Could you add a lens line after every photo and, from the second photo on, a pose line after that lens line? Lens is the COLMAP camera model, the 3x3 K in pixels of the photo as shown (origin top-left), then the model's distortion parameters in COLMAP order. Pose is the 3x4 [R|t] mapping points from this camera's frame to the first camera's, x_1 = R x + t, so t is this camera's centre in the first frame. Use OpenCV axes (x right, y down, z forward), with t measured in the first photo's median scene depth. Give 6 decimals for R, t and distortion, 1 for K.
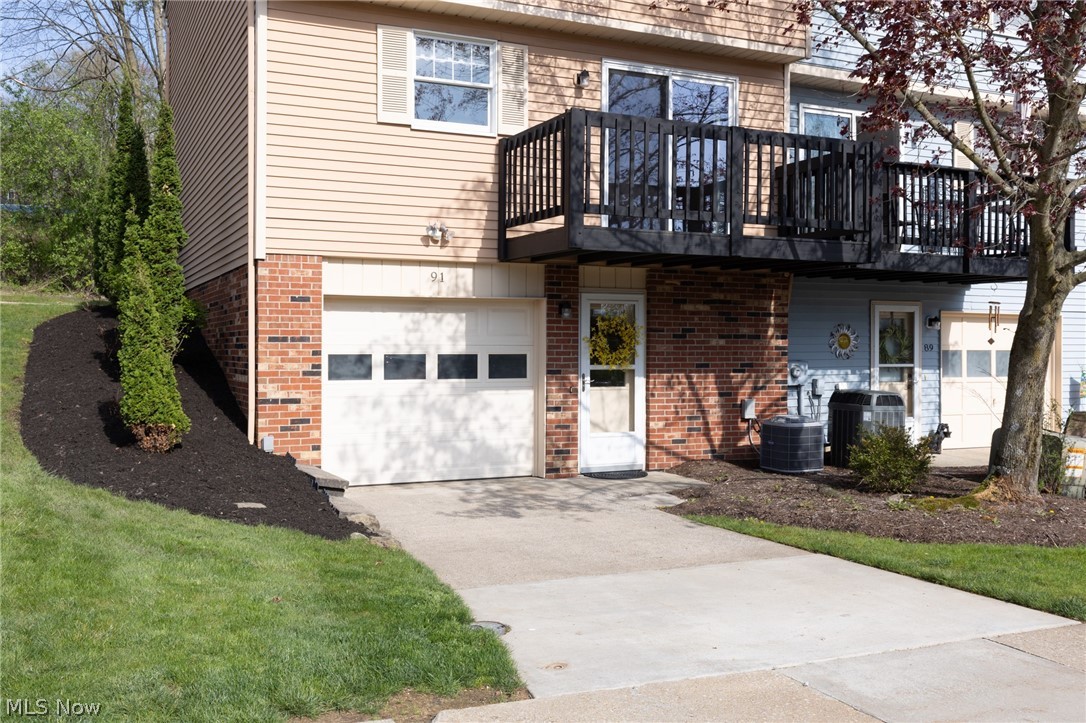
lens RADIAL K [[1031.6, 0, 550.5], [0, 1031.6, 335.1], [0, 0, 1]] dist [0.007151, -0.000592]
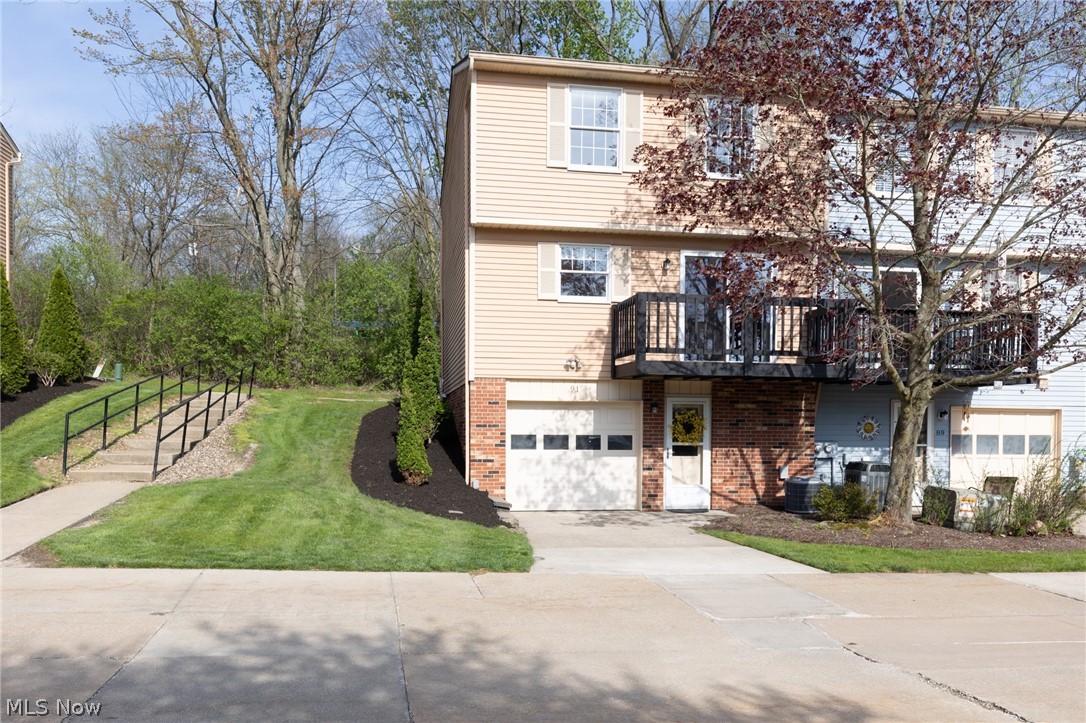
lens RADIAL K [[909.6, 0, 546.7], [0, 909.6, 449.5], [0, 0, 1]] dist [0.003747, 0.003985]
pose [[0.961880, 0.011523, -0.273228, 0.244091], [-0.001946, 0.999375, 0.035298, -0.009506], [0.273464, -0.033421, 0.961302, -0.425667]]
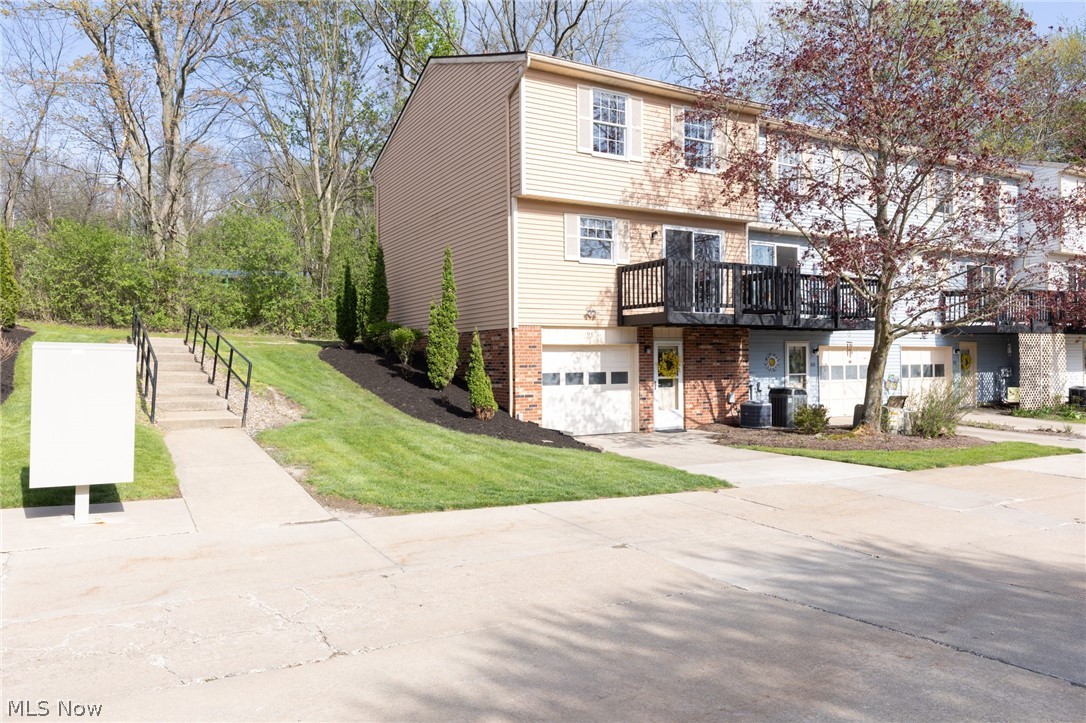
lens RADIAL K [[761.2, 0, 544.1], [0, 761.2, 349.8], [0, 0, 1]] dist [0.000288, -0.003700]
pose [[0.997291, -0.010321, 0.072824, -0.298709], [0.010499, 0.999943, -0.002068, -0.023026], [-0.072798, 0.002827, 0.997343, -0.475823]]
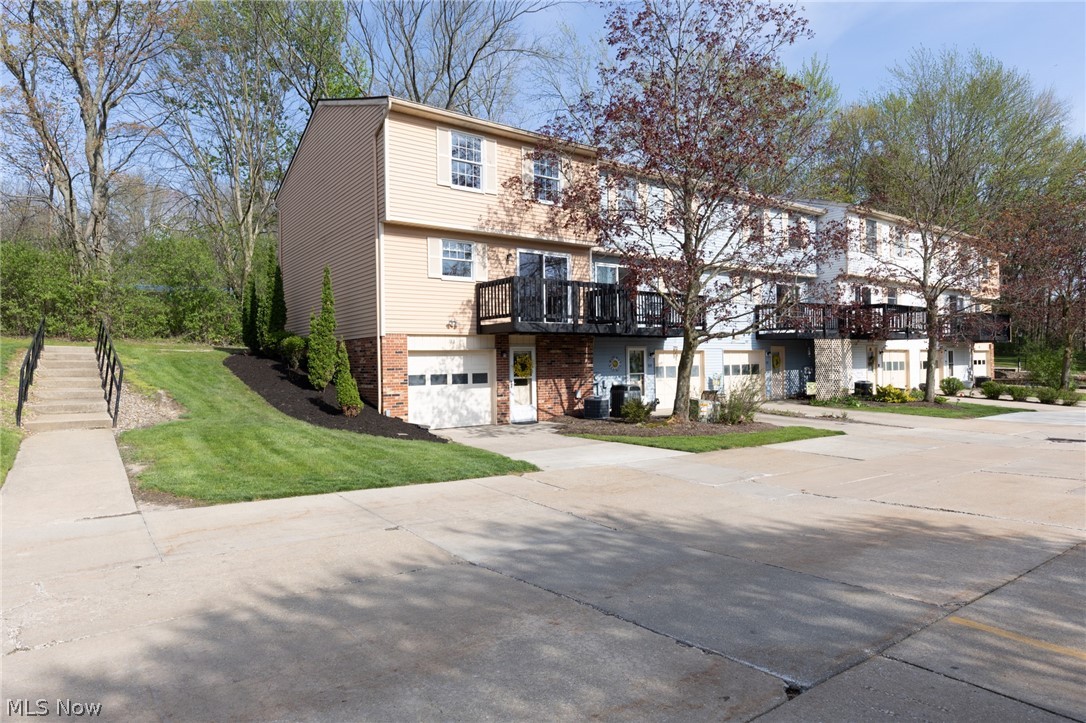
lens RADIAL K [[638.3, 0, 544.4], [0, 638.3, 348.6], [0, 0, 1]] dist [0.002683, -0.001076]
pose [[0.982631, -0.015900, 0.184889, -0.166807], [0.018086, 0.999785, -0.010142, -0.020080], [-0.184688, 0.013310, 0.982707, -0.465037]]
